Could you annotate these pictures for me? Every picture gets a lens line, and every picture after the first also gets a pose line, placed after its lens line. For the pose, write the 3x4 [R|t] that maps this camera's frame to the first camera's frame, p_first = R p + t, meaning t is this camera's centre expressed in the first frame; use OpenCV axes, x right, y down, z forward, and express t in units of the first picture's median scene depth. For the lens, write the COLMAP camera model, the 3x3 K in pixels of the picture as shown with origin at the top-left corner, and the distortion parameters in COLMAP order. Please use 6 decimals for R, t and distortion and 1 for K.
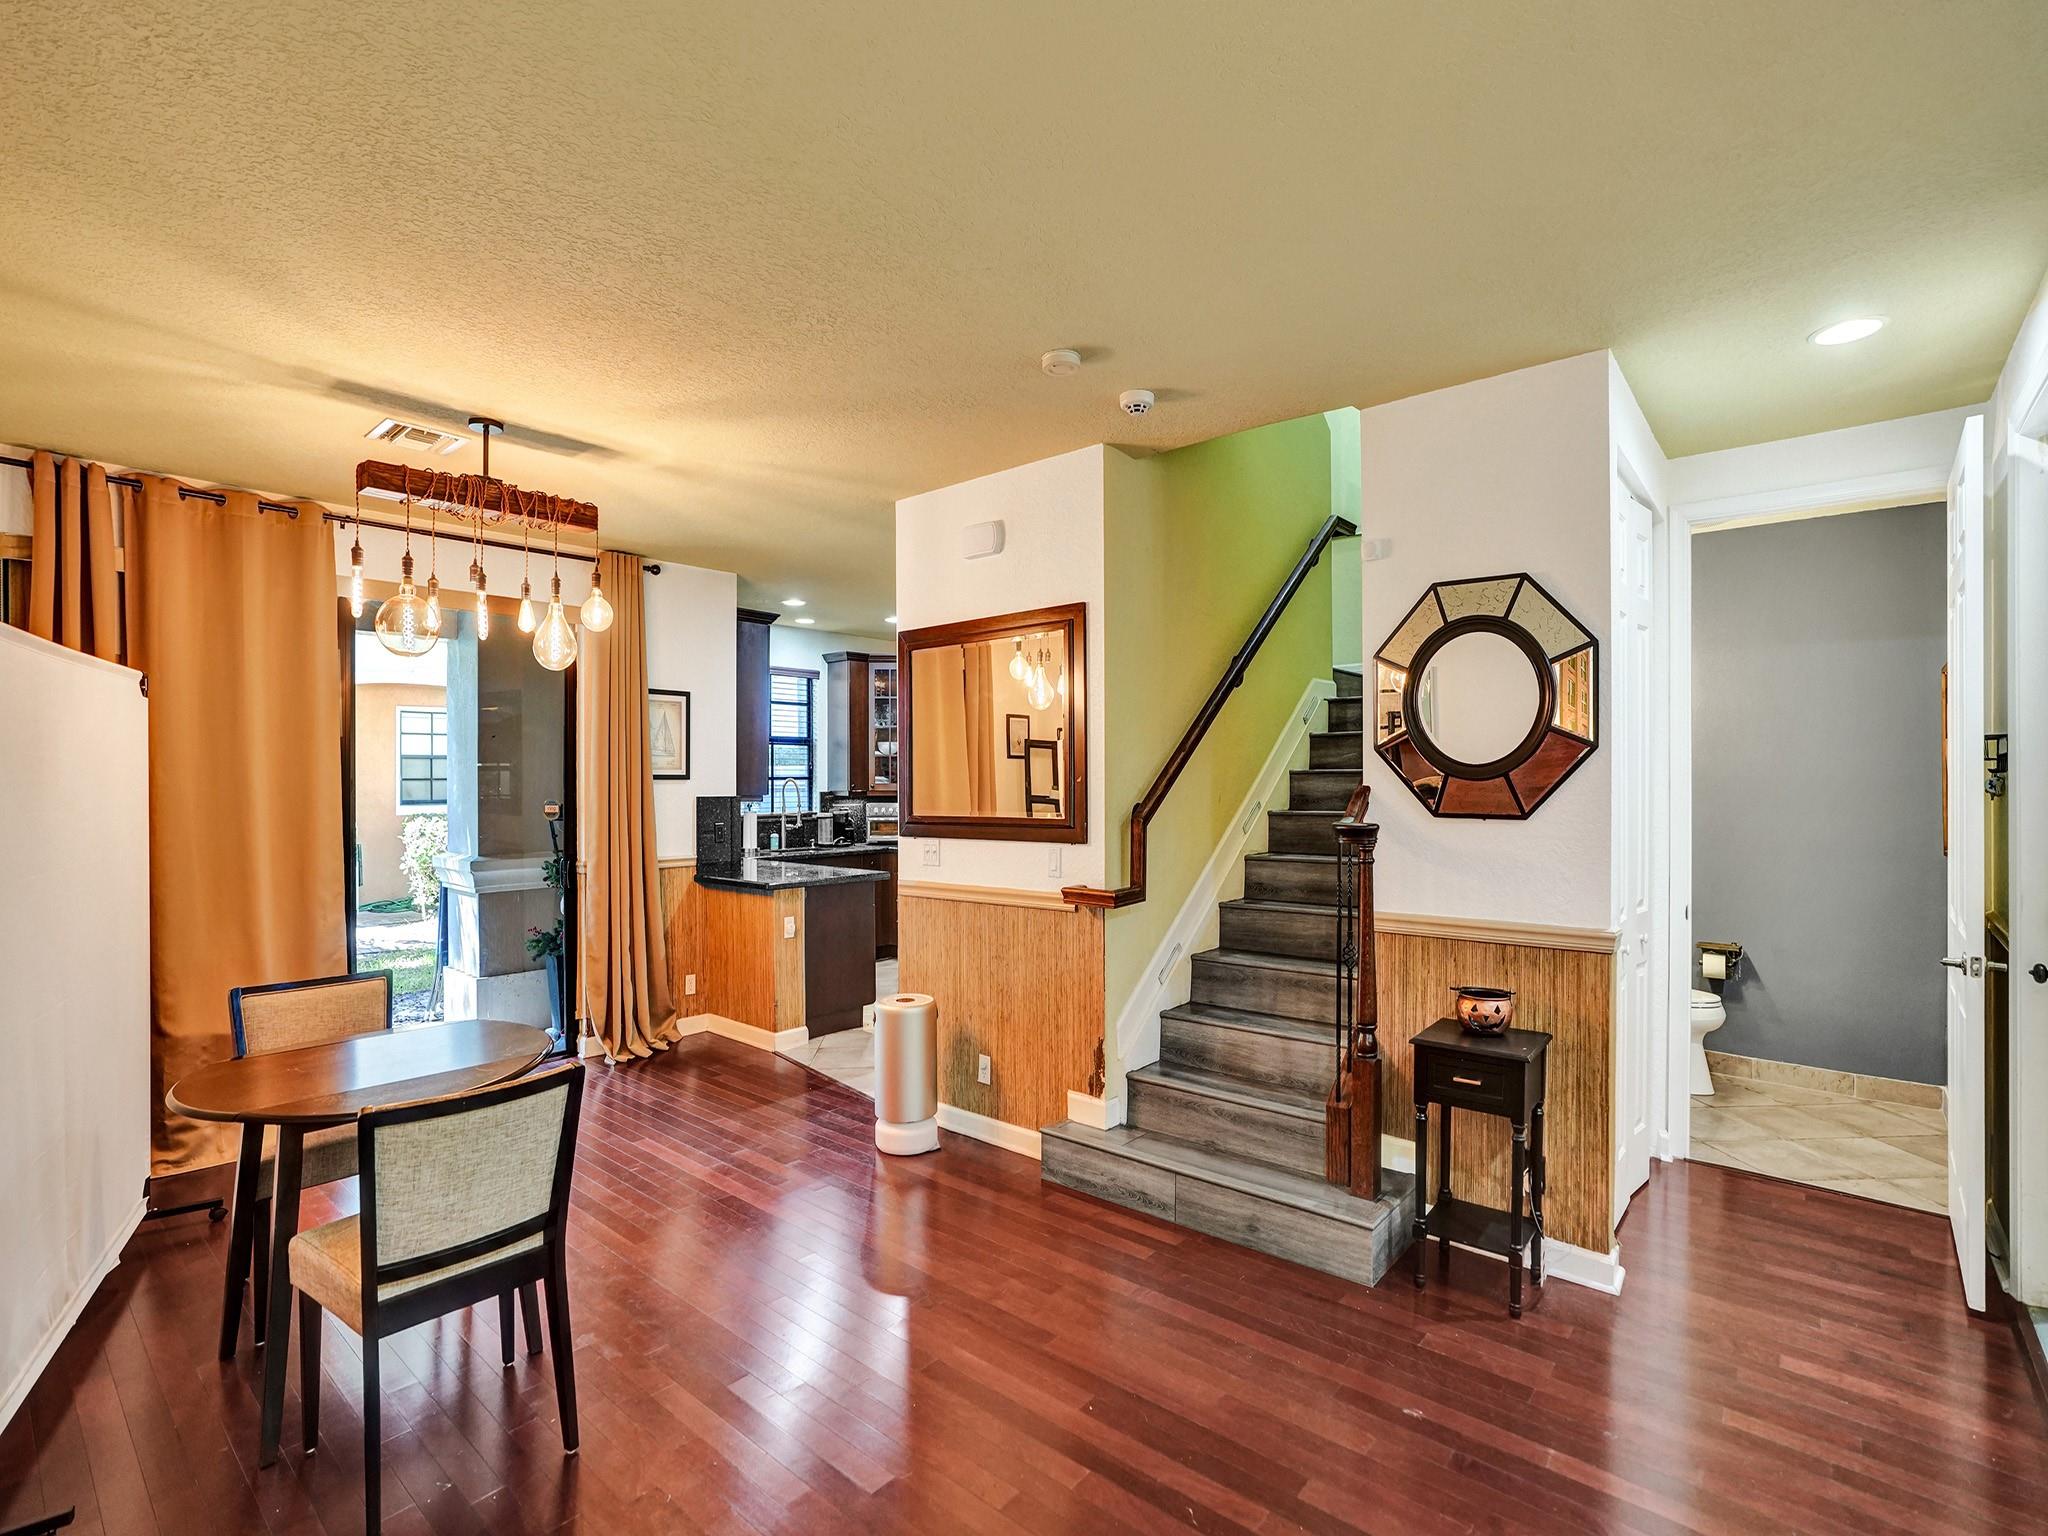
lens RADIAL K [[959.3, 0, 1024.0], [0, 959.3, 768.0], [0, 0, 1]] dist [-0.000612, -0.000132]
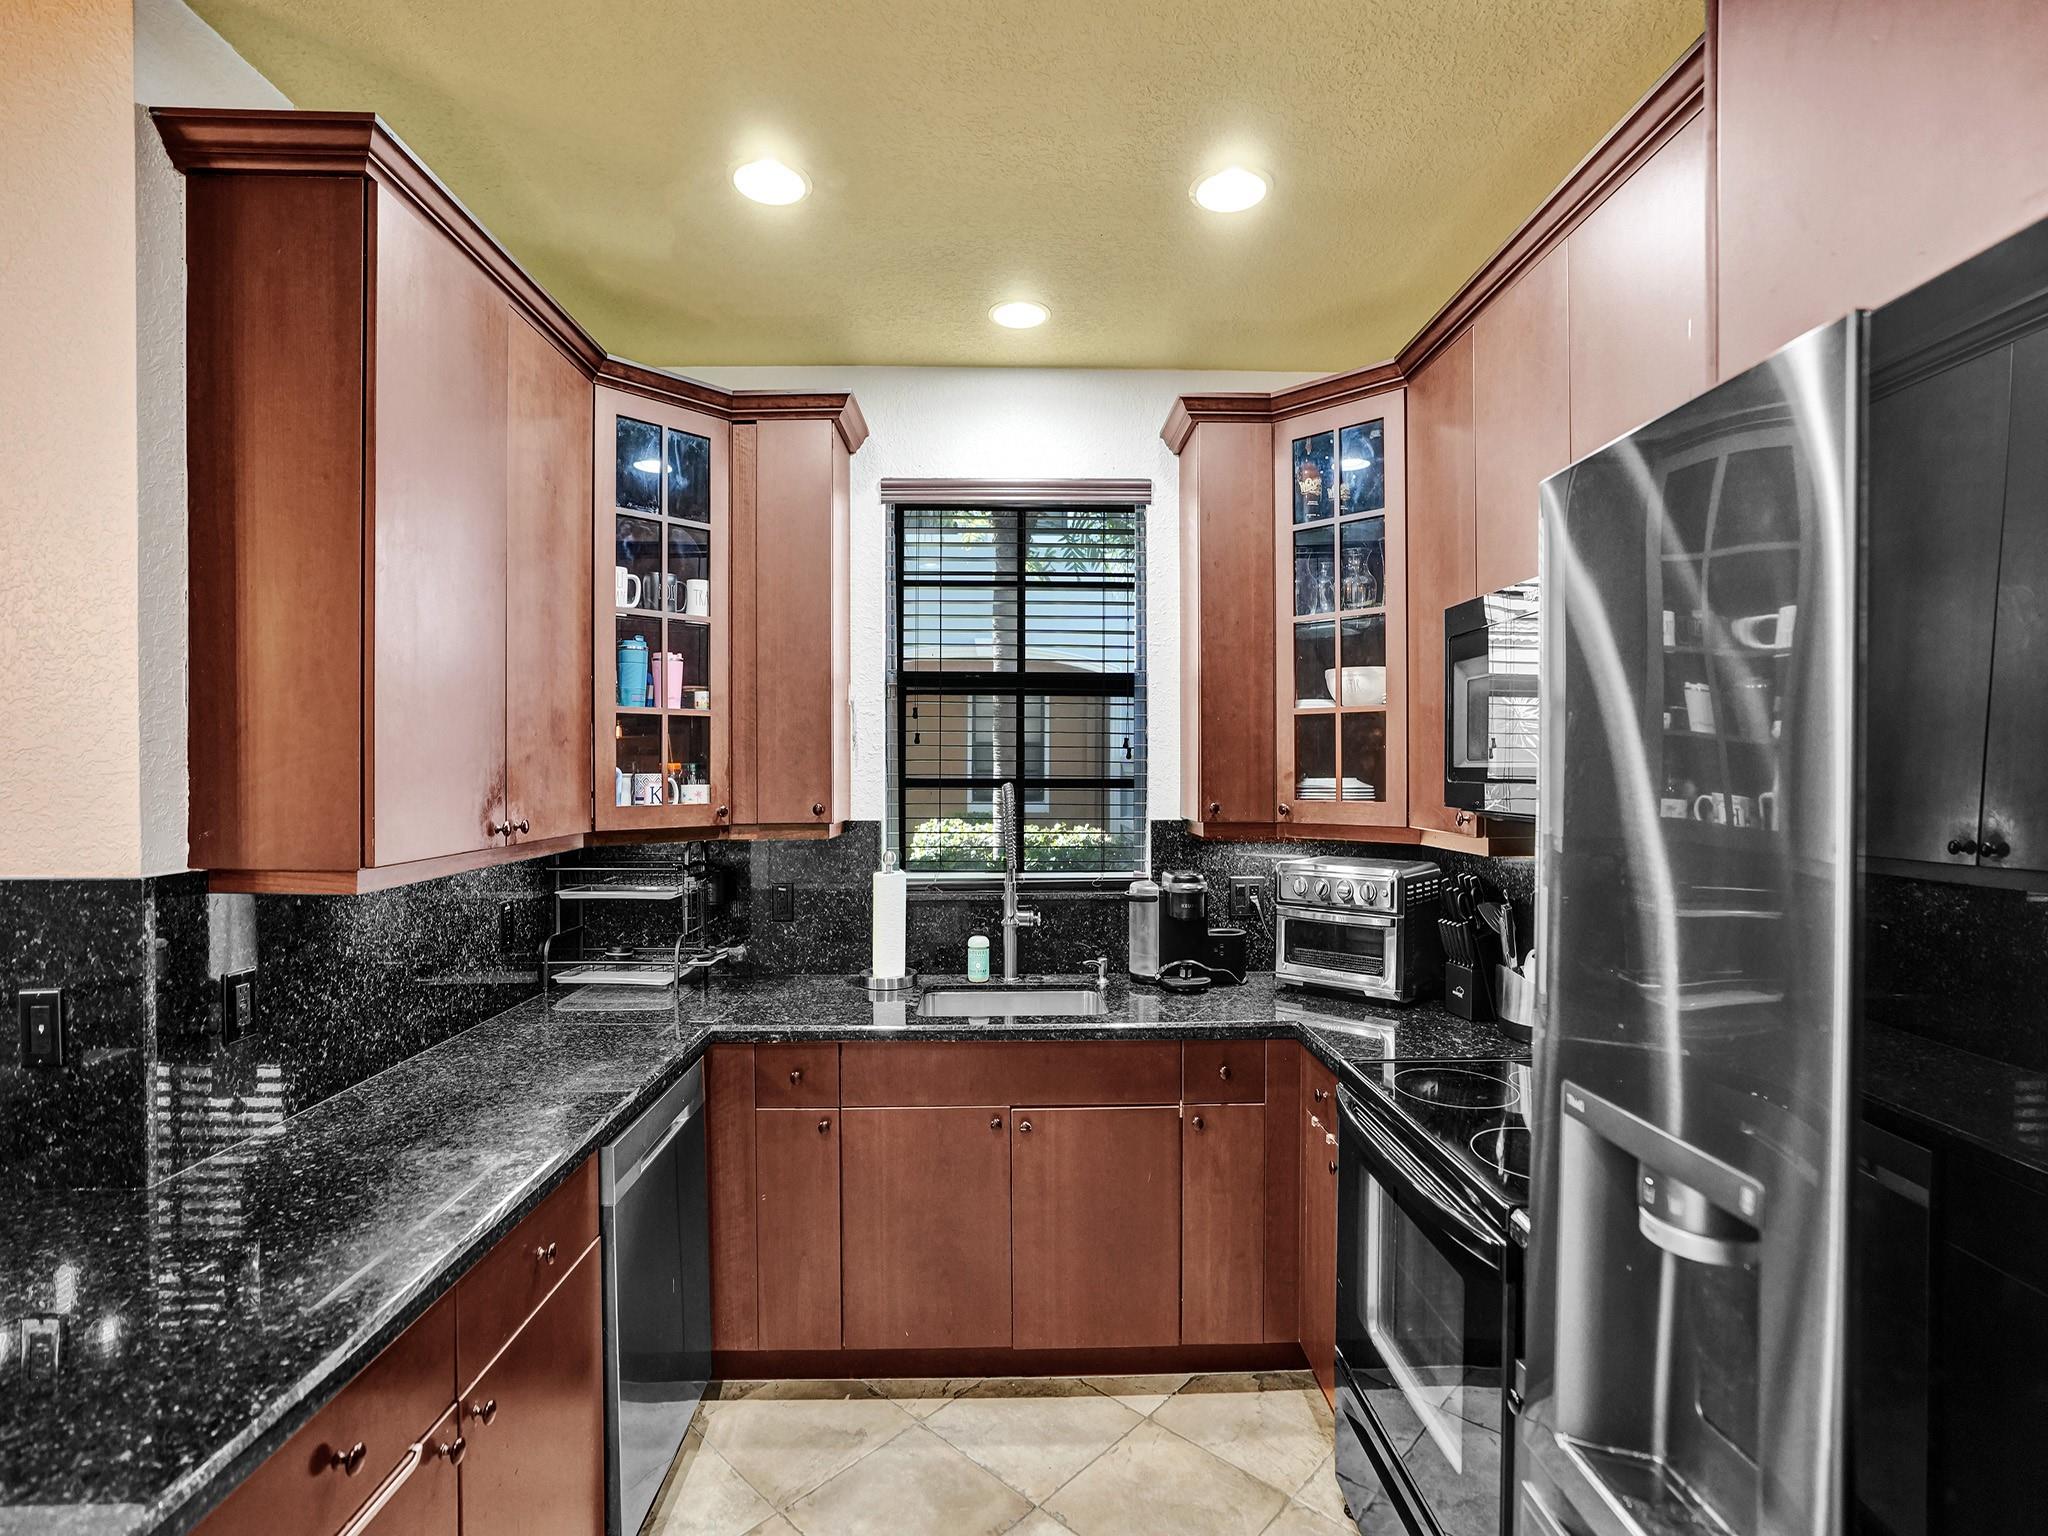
lens RADIAL K [[959.3, 0, 1024.0], [0, 959.3, 768.0], [0, 0, 1]] dist [-0.000612, -0.000132]
pose [[0.677752, 0.003614, -0.735282, 0.018673], [0.005230, 0.999939, 0.009735, 0.001510], [0.735272, -0.010443, 0.677692, 0.770387]]
